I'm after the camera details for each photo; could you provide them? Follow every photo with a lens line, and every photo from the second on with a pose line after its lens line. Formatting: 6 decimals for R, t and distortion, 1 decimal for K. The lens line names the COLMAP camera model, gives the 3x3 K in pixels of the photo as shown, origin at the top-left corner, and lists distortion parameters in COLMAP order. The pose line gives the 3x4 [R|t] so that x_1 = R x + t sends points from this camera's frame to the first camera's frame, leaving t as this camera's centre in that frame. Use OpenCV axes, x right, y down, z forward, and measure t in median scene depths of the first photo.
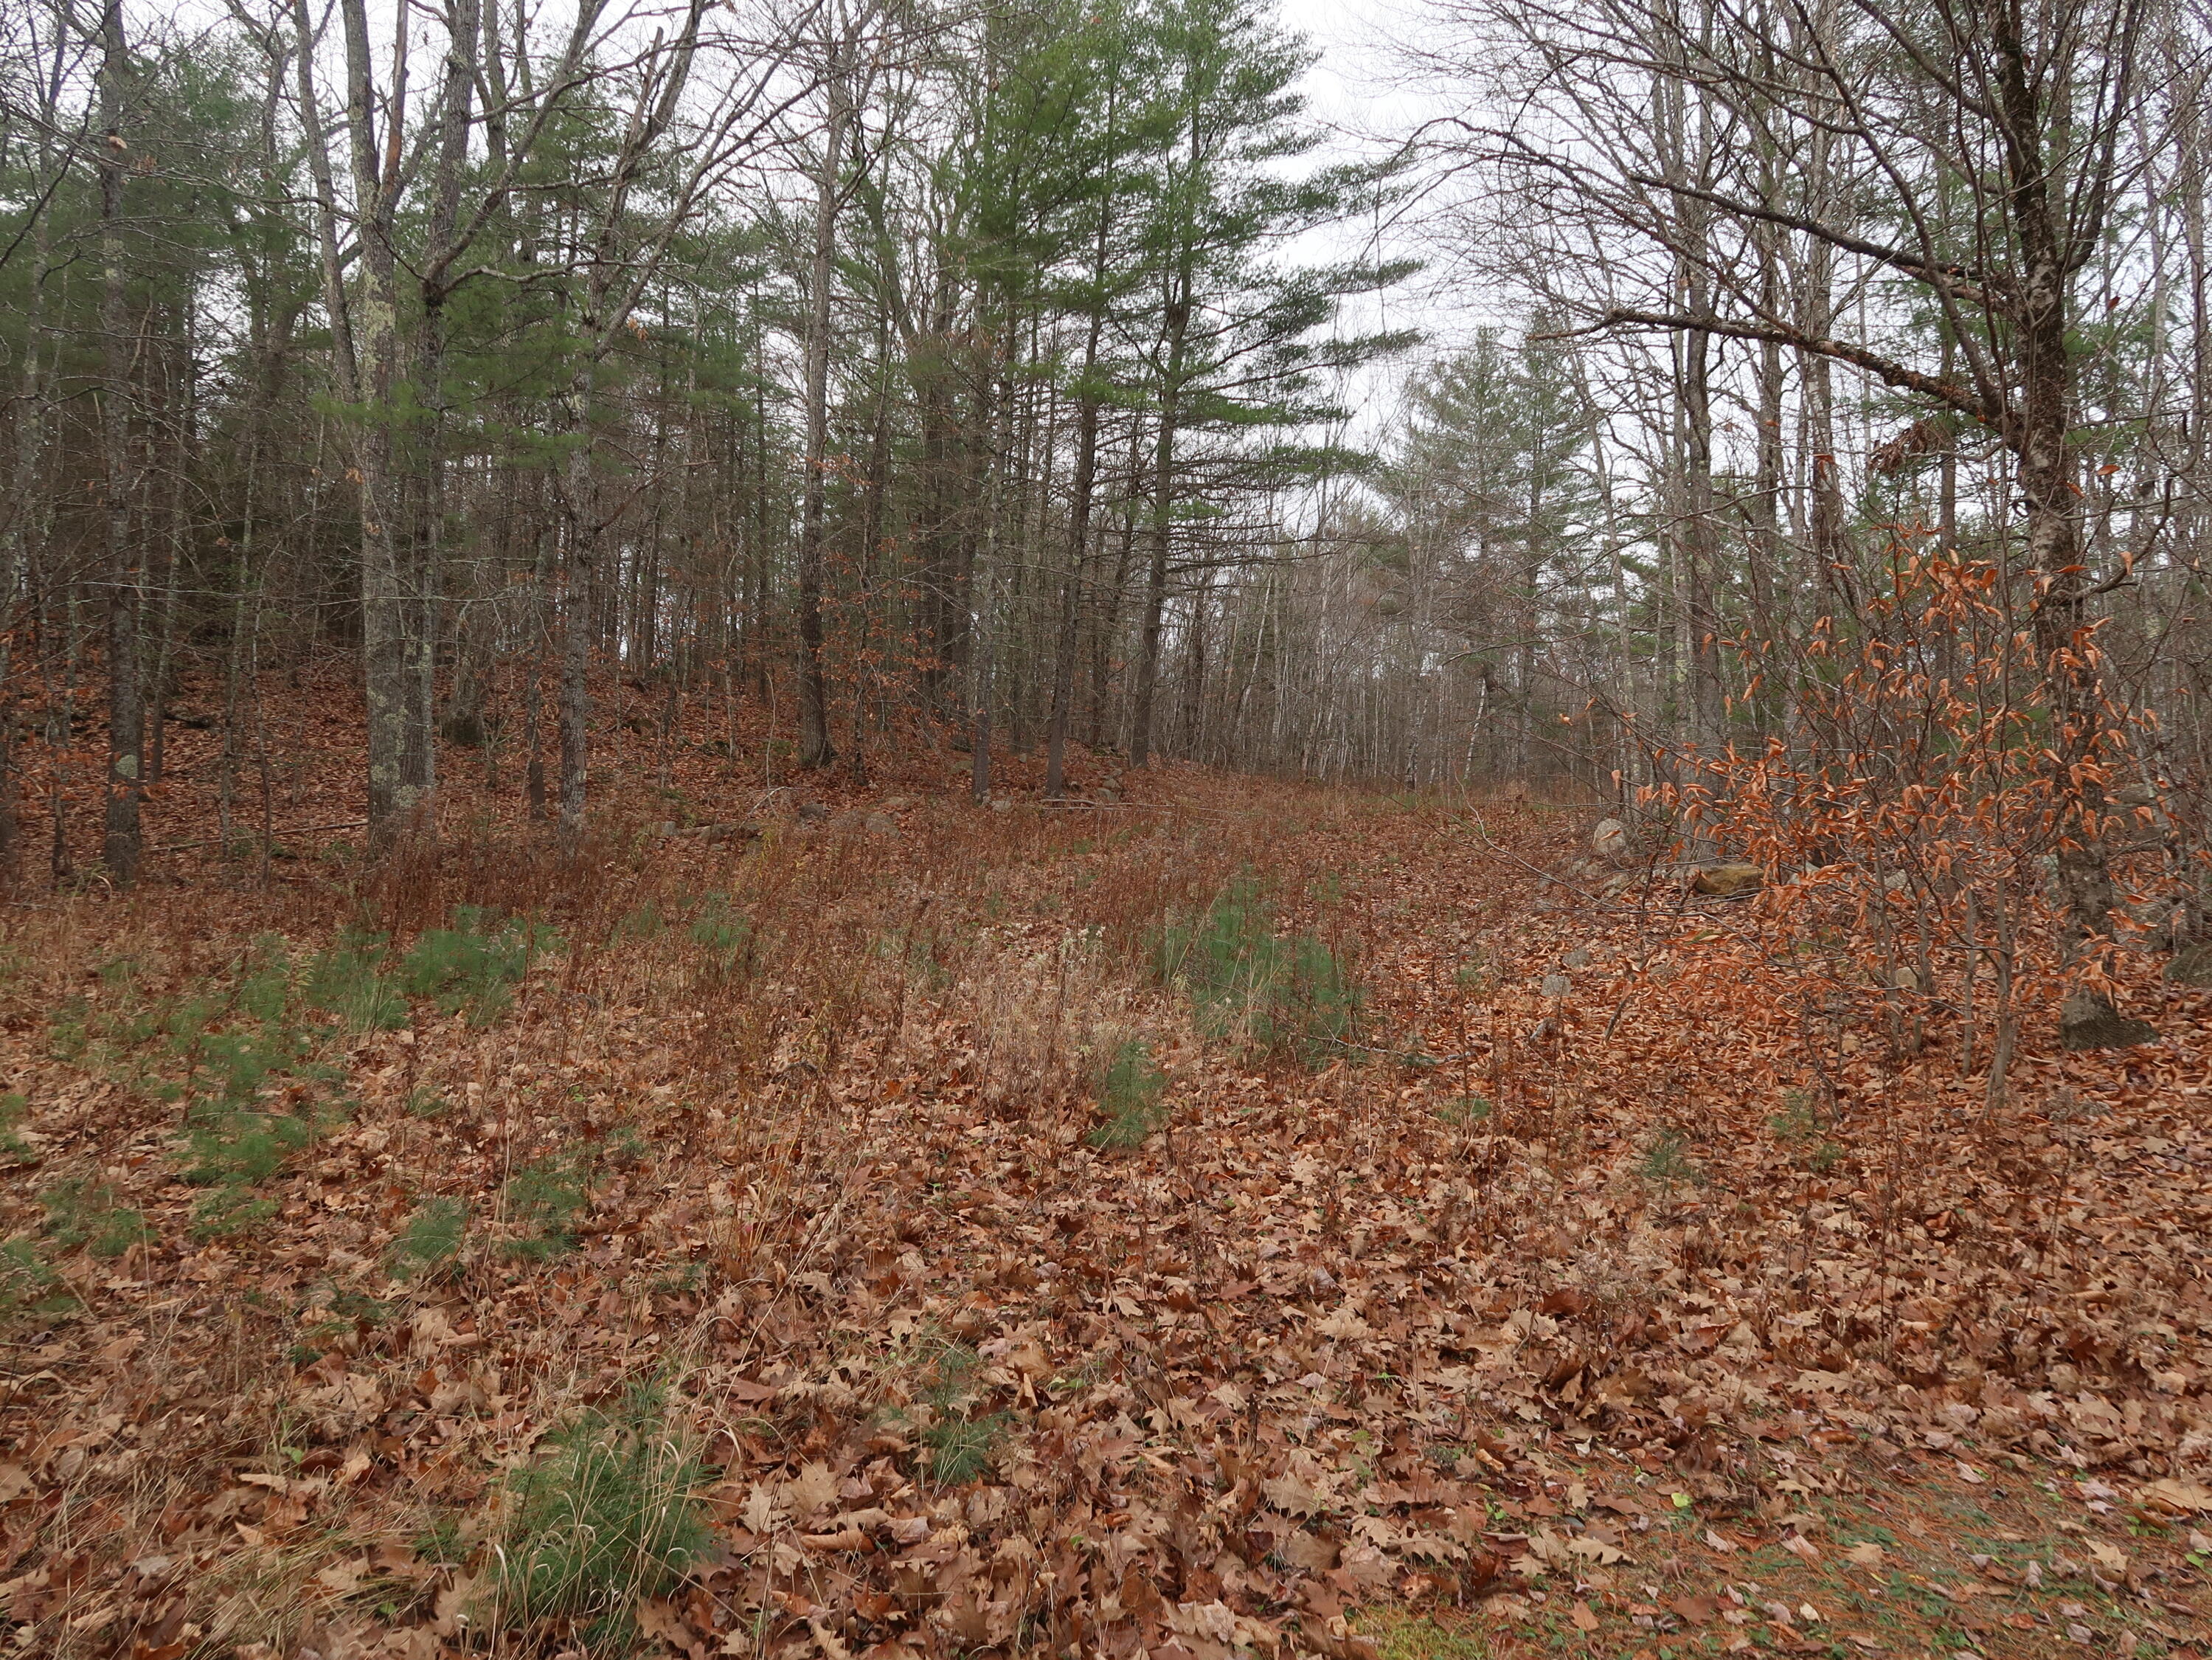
lens RADIAL K [[1716.5, 0, 1113.1], [0, 1716.5, 834.7], [0, 0, 1]] dist [-0.023139, 0.009268]
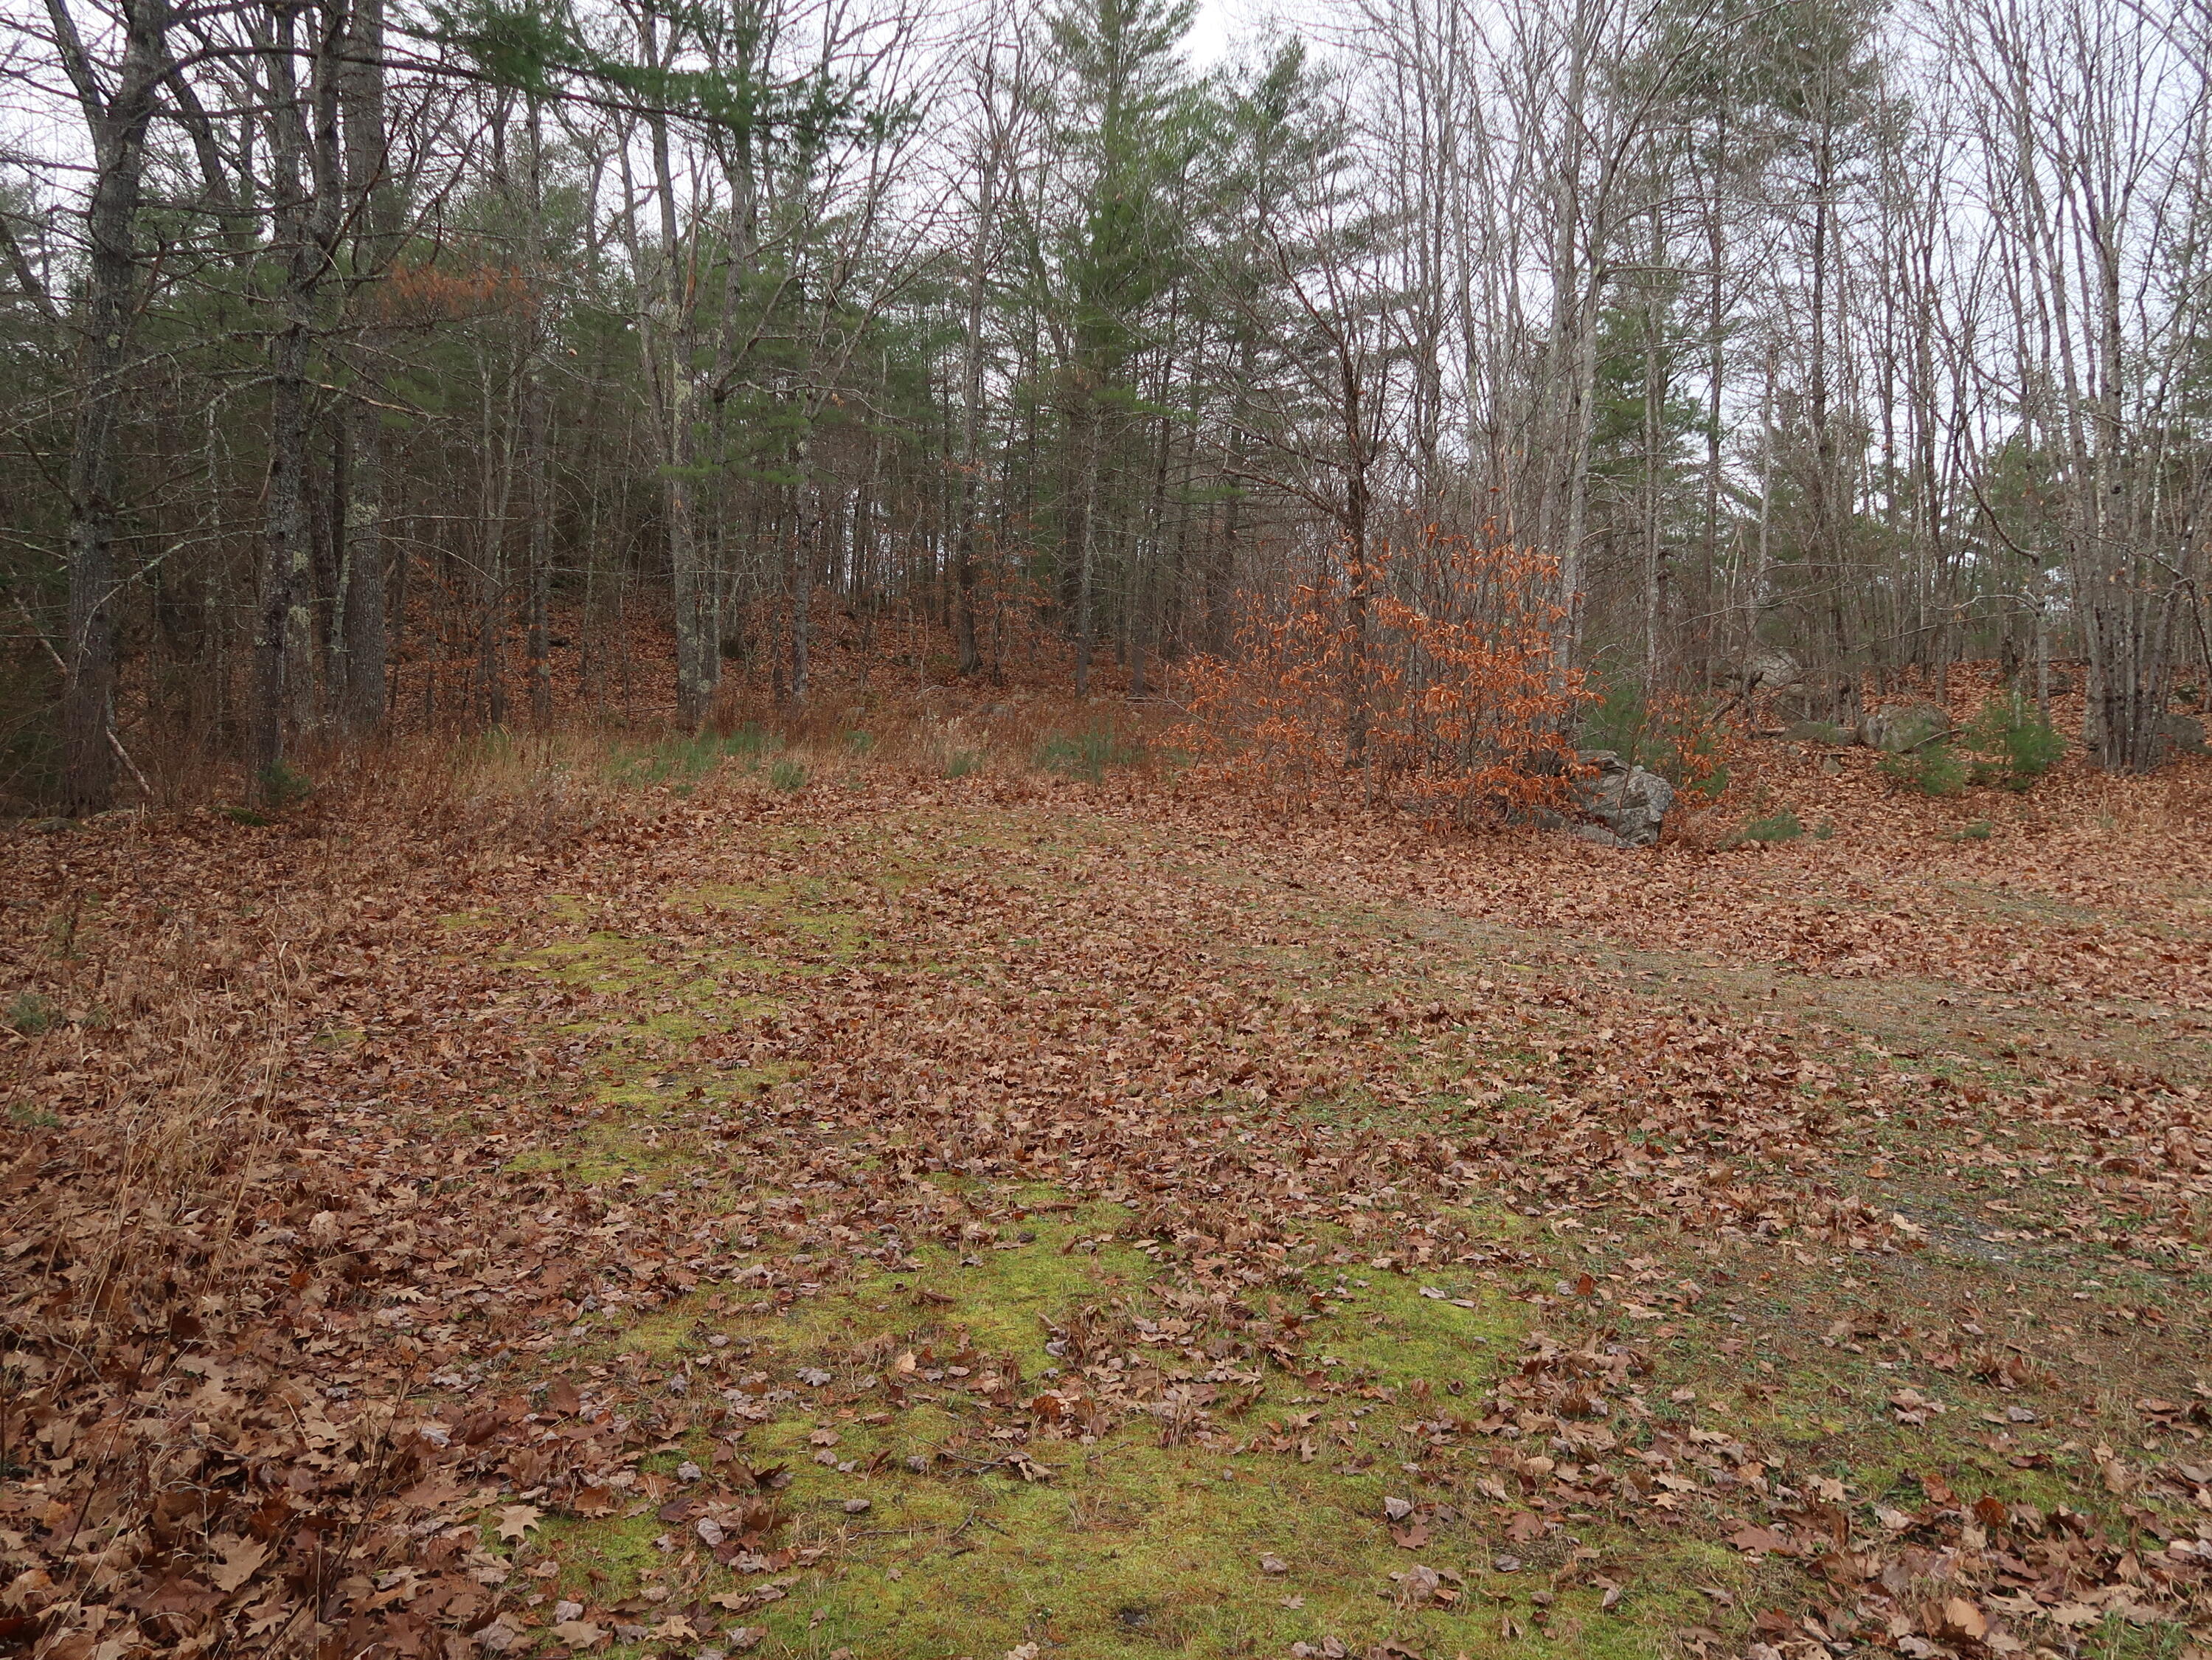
lens RADIAL K [[1716.5, 0, 1100.5], [0, 1716.5, 827.7], [0, 0, 1]] dist [-0.023139, 0.009268]
pose [[0.989880, 0.014318, -0.141181, 0.150540], [-0.007992, 0.998943, 0.045273, 0.025399], [0.141680, -0.043686, 0.988948, -0.434959]]
